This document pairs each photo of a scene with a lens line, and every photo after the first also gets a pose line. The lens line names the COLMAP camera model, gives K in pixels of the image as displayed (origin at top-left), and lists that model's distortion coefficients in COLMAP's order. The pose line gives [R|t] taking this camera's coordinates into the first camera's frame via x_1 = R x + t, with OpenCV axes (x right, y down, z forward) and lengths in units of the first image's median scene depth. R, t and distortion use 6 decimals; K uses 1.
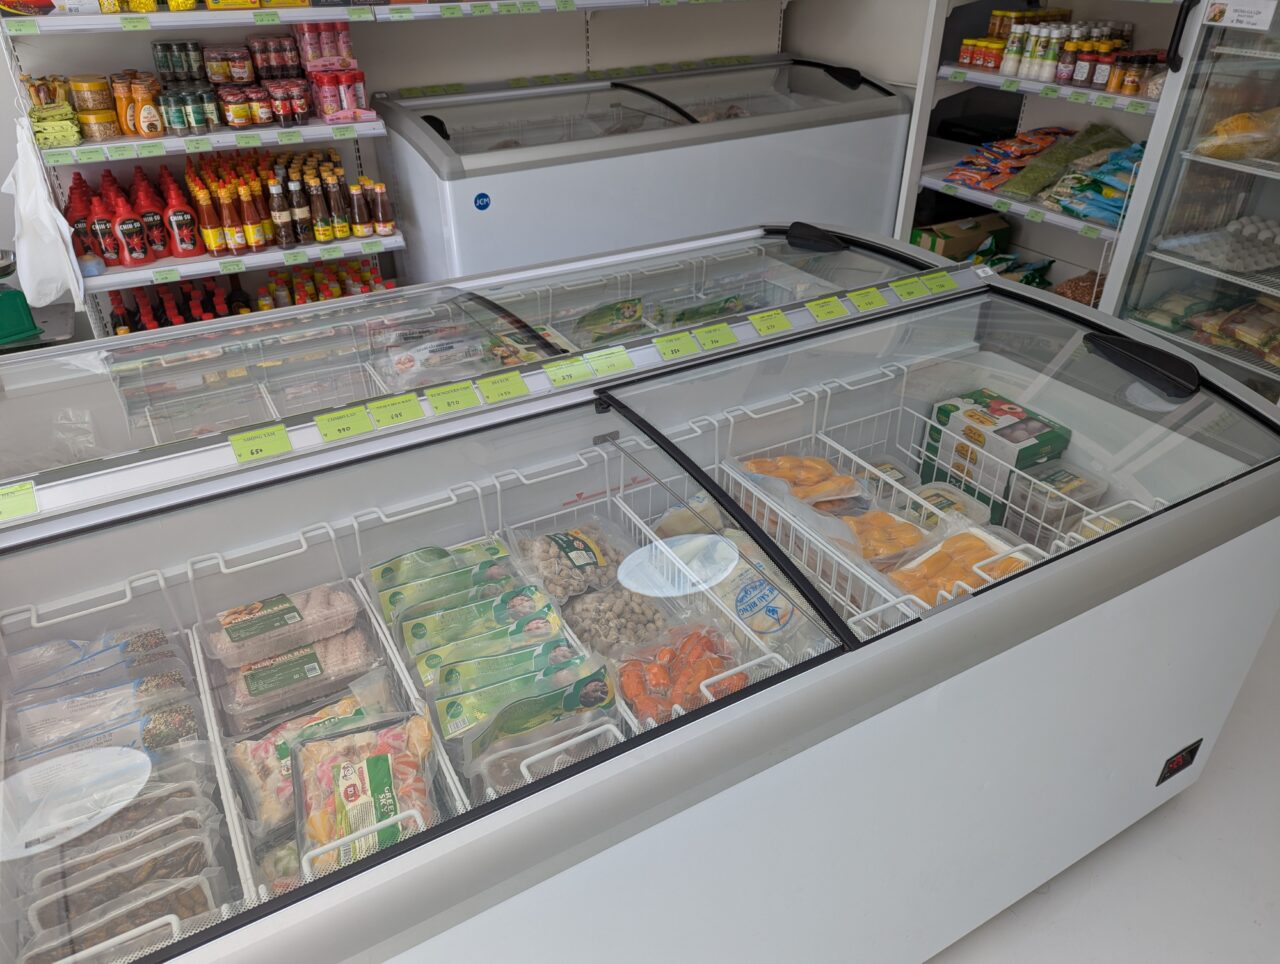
lens RADIAL K [[906.4, 0, 638.0], [0, 906.4, 468.7], [0, 0, 1]] dist [0.058112, -0.044839]
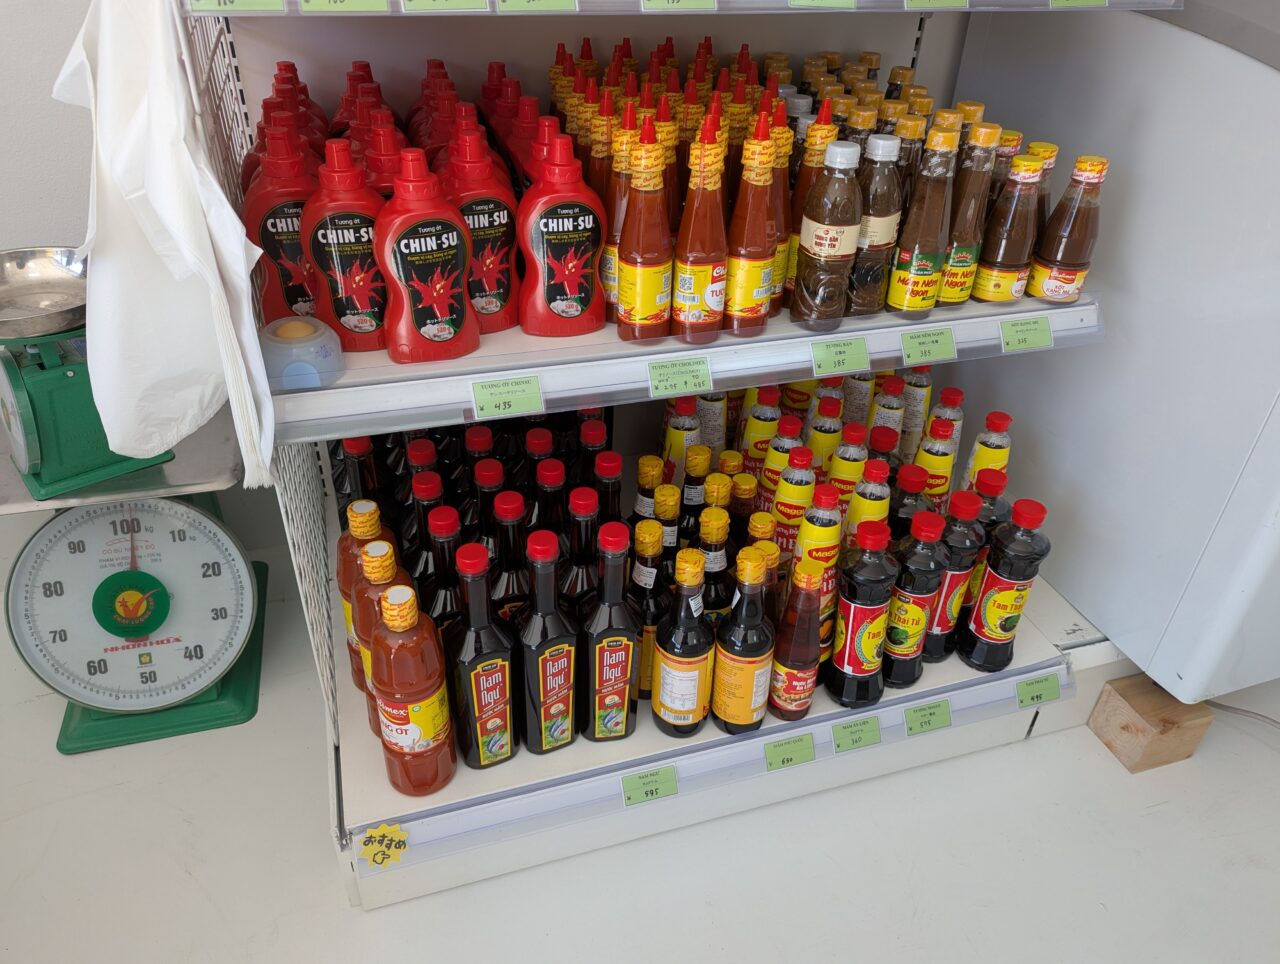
lens RADIAL K [[906.4, 0, 647.3], [0, 906.4, 492.1], [0, 0, 1]] dist [0.058112, -0.044839]
pose [[0.982730, 0.135241, -0.126302, -0.407252], [-0.126959, 0.989327, 0.071504, -0.200936], [0.134624, -0.054234, 0.989411, 0.662581]]
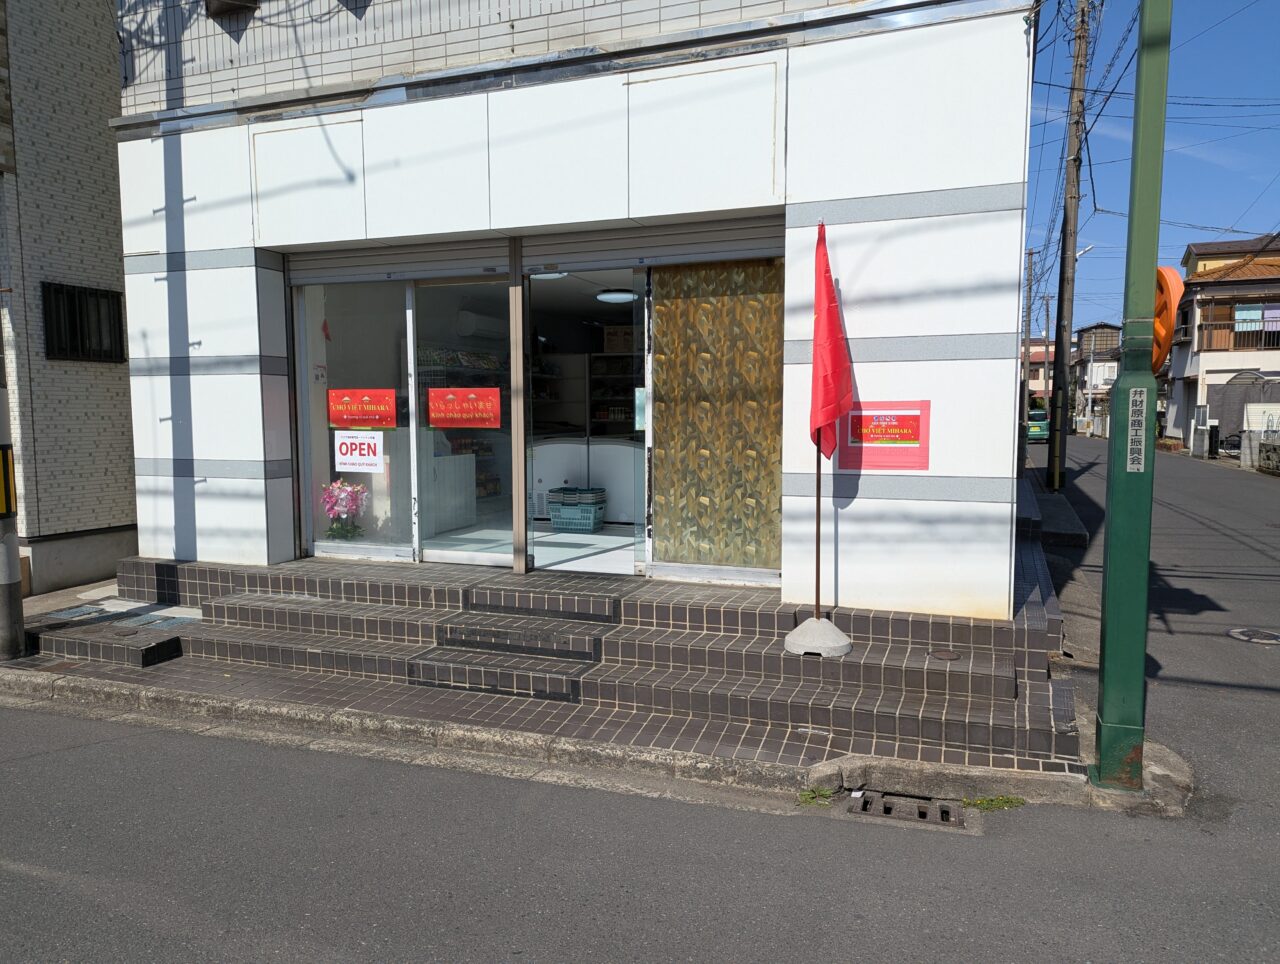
lens RADIAL K [[906.4, 0, 640.4], [0, 906.4, 485.9], [0, 0, 1]] dist [0.058112, -0.044839]
pose [[0.766005, -0.050996, 0.640809, -2.220187], [0.326963, 0.889181, -0.320081, 1.220198], [-0.553472, 0.454705, 0.697791, -1.796289]]
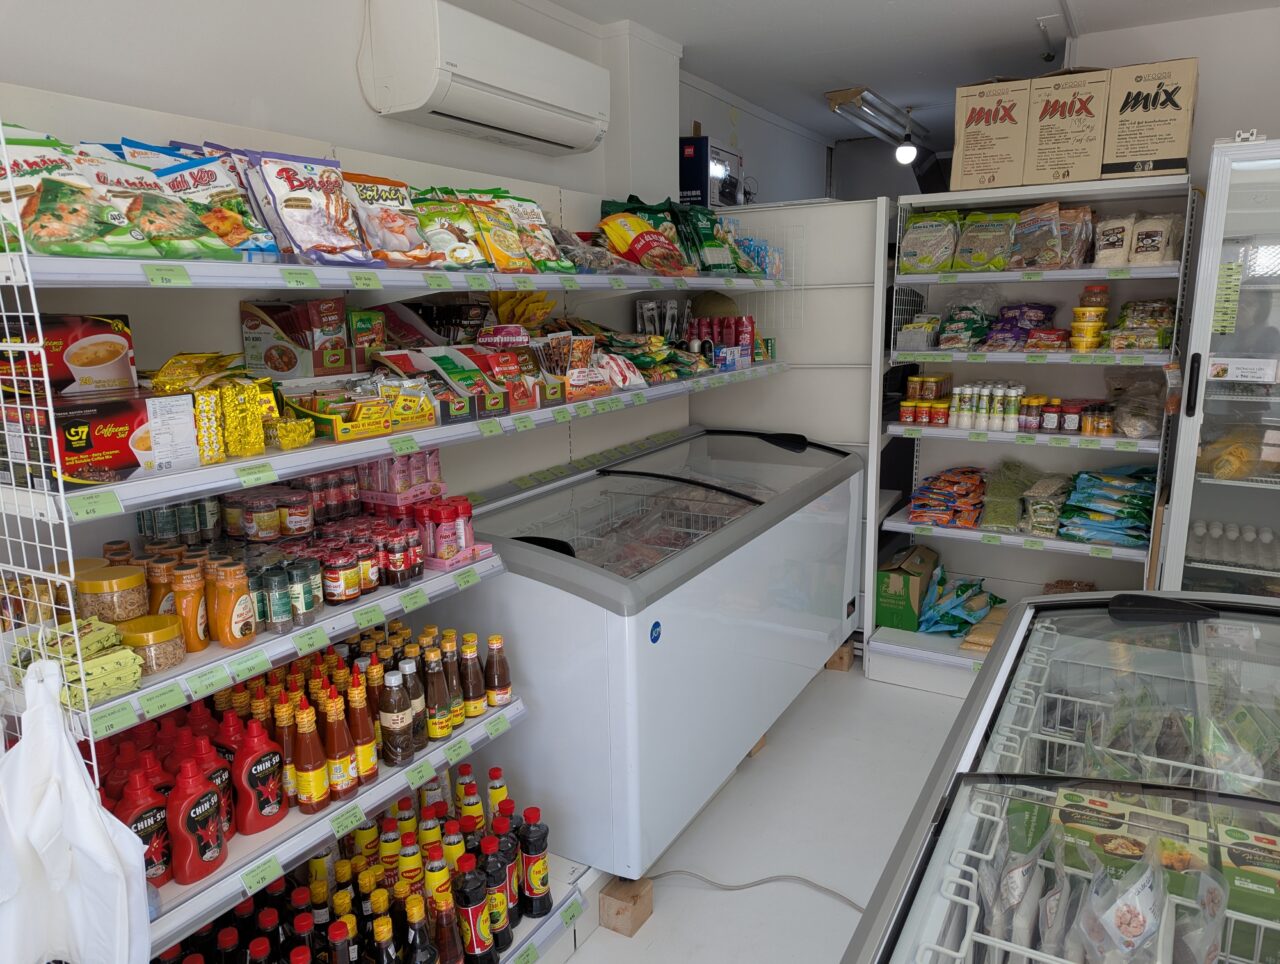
lens RADIAL K [[906.4, 0, 651.5], [0, 906.4, 499.3], [0, 0, 1]] dist [0.058112, -0.044839]
pose [[0.854054, -0.121458, 0.505805, -0.553444], [0.277043, 0.929186, -0.244664, -0.214242], [-0.440271, 0.349087, 0.827224, 0.335230]]
